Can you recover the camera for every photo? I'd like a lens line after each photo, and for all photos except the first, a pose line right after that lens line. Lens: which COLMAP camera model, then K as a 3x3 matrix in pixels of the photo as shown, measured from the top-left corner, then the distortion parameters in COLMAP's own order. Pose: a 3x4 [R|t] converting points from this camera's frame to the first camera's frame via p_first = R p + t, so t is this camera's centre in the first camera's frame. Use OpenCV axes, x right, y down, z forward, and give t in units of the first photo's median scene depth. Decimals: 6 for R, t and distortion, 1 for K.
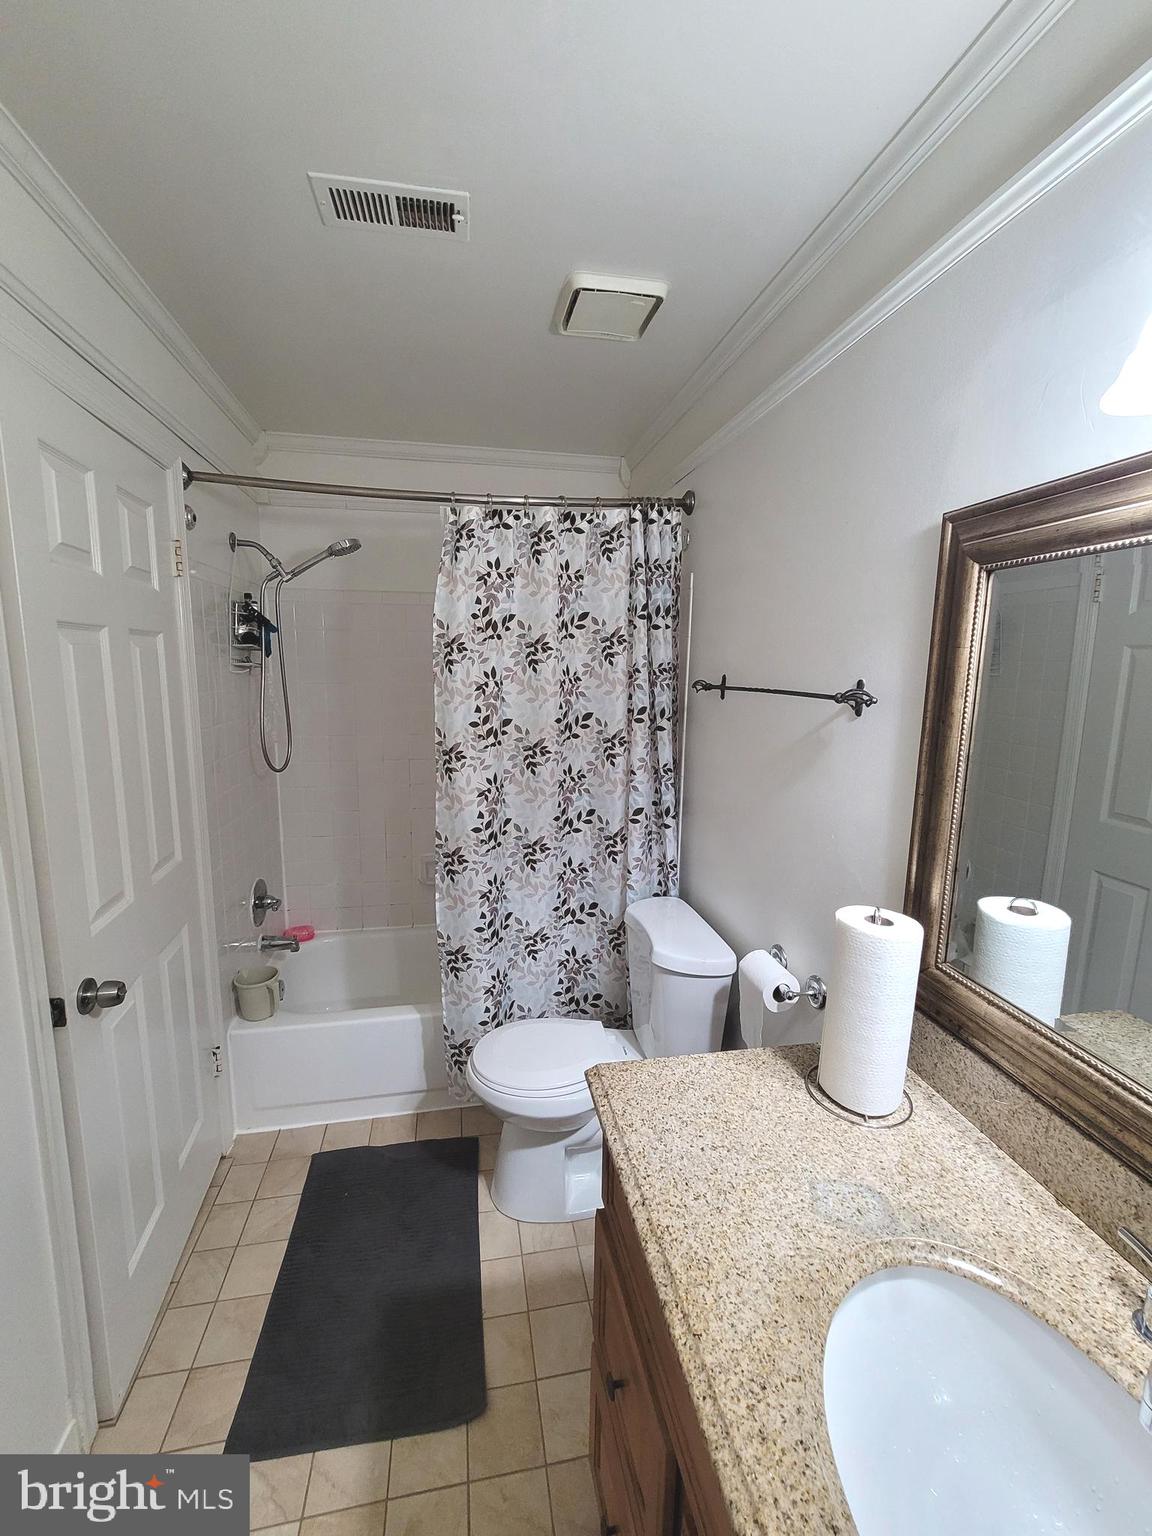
lens RADIAL K [[625.4, 0, 572.1], [0, 625.4, 764.3], [0, 0, 1]] dist [0.002997, 0.001057]
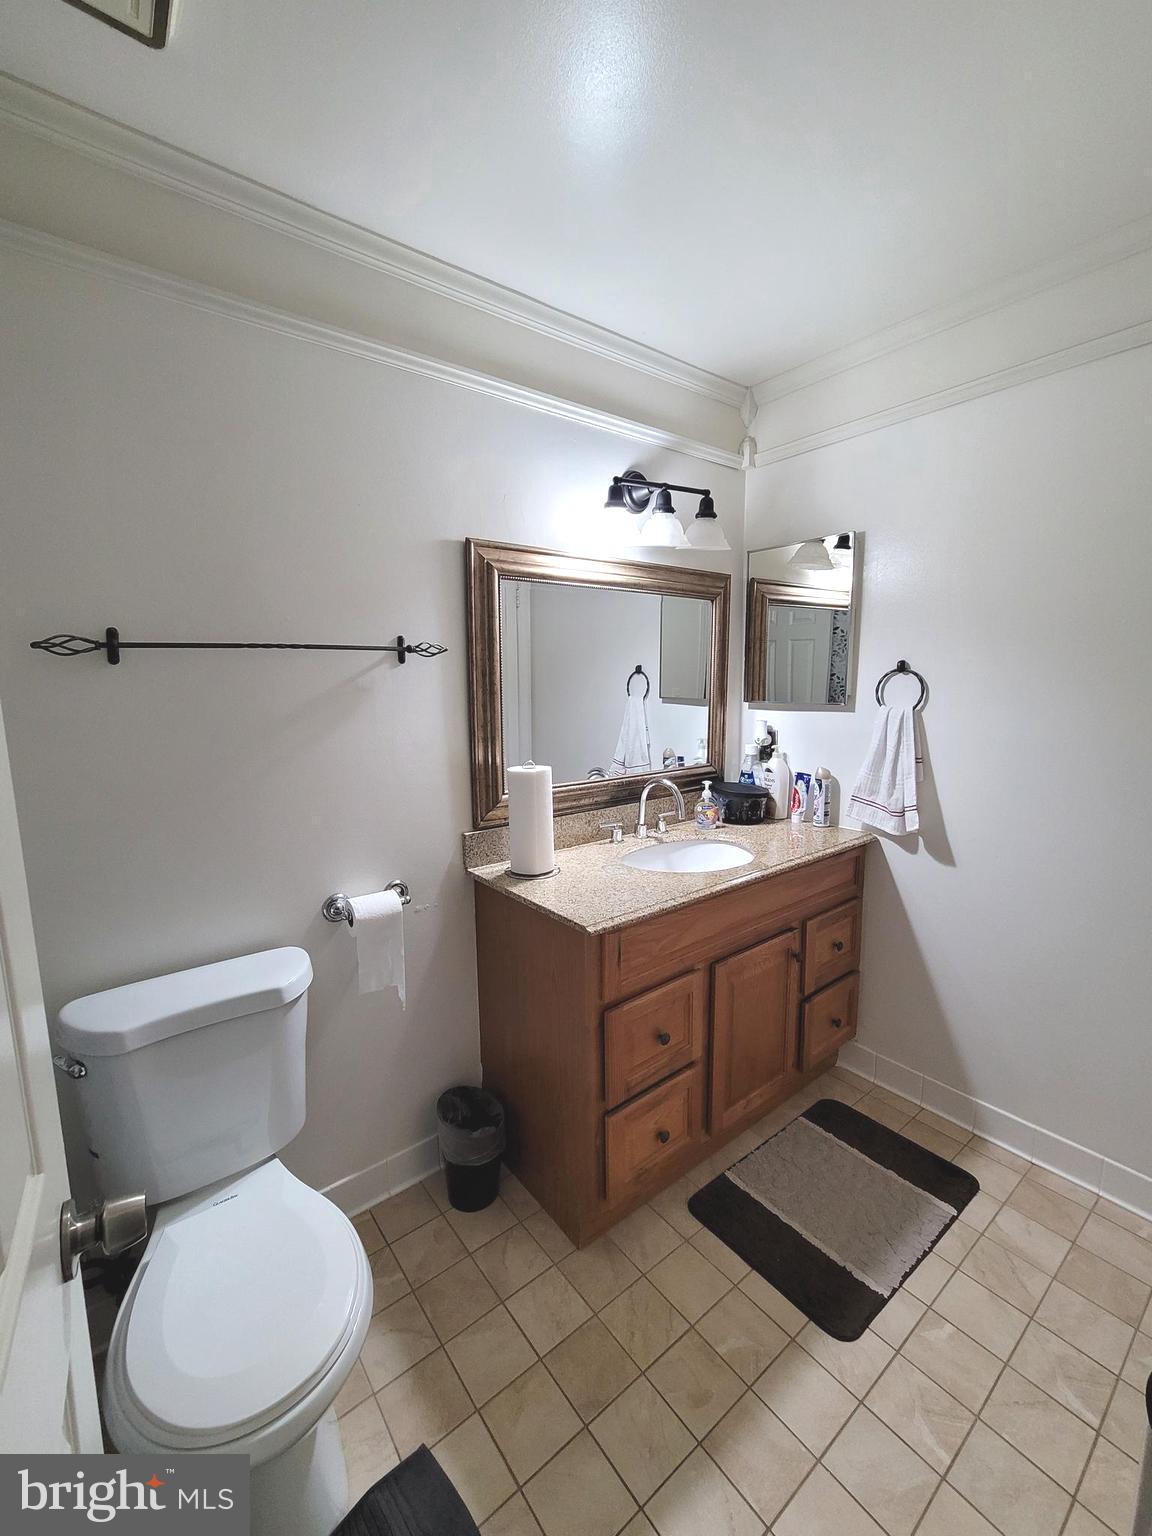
lens RADIAL K [[625.4, 0, 575.2], [0, 625.4, 763.1], [0, 0, 1]] dist [0.002997, 0.001057]
pose [[-0.456820, -0.131374, 0.879805, -0.851188], [0.148035, 0.964016, 0.220812, -0.104251], [-0.877155, 0.231113, -0.420934, 1.213556]]
